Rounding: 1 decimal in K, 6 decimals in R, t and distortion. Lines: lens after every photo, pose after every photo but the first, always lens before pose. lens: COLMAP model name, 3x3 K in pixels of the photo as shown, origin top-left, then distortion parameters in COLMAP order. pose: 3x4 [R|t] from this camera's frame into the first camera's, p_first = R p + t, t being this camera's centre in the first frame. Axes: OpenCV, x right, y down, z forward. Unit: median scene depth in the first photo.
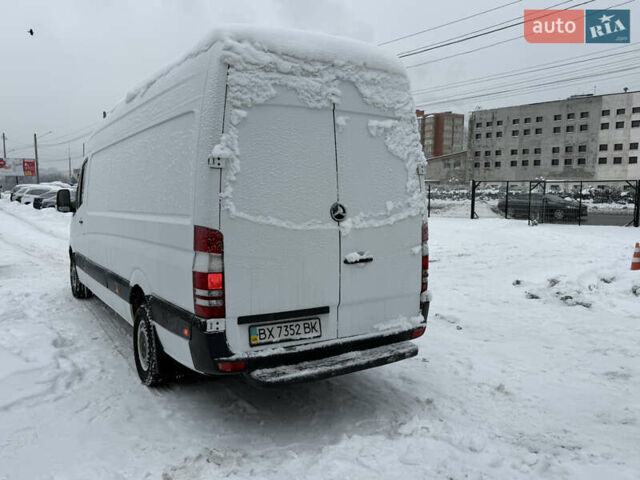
lens RADIAL K [[553.9, 0, 322.7], [0, 553.9, 237.0], [0, 0, 1]] dist [0.012097, -0.009618]
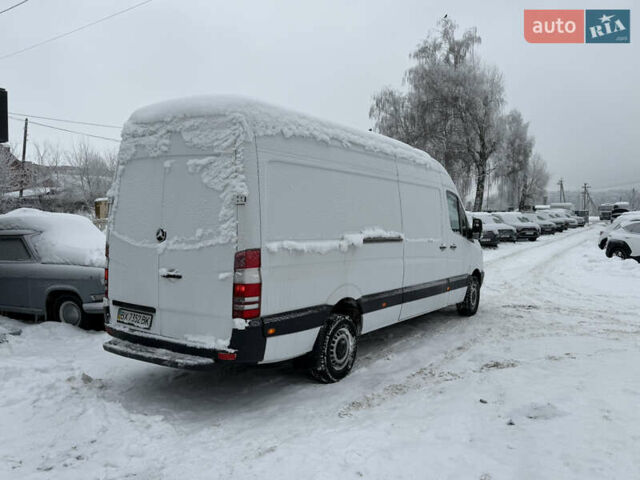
lens RADIAL K [[553.9, 0, 320.0], [0, 553.9, 241.7], [0, 0, 1]] dist [0.012097, -0.009618]
pose [[0.379748, 0.037115, -0.924345, 1.323481], [-0.098773, 0.995110, -0.000622, -0.064078], [0.919802, 0.091536, 0.381557, 0.832799]]
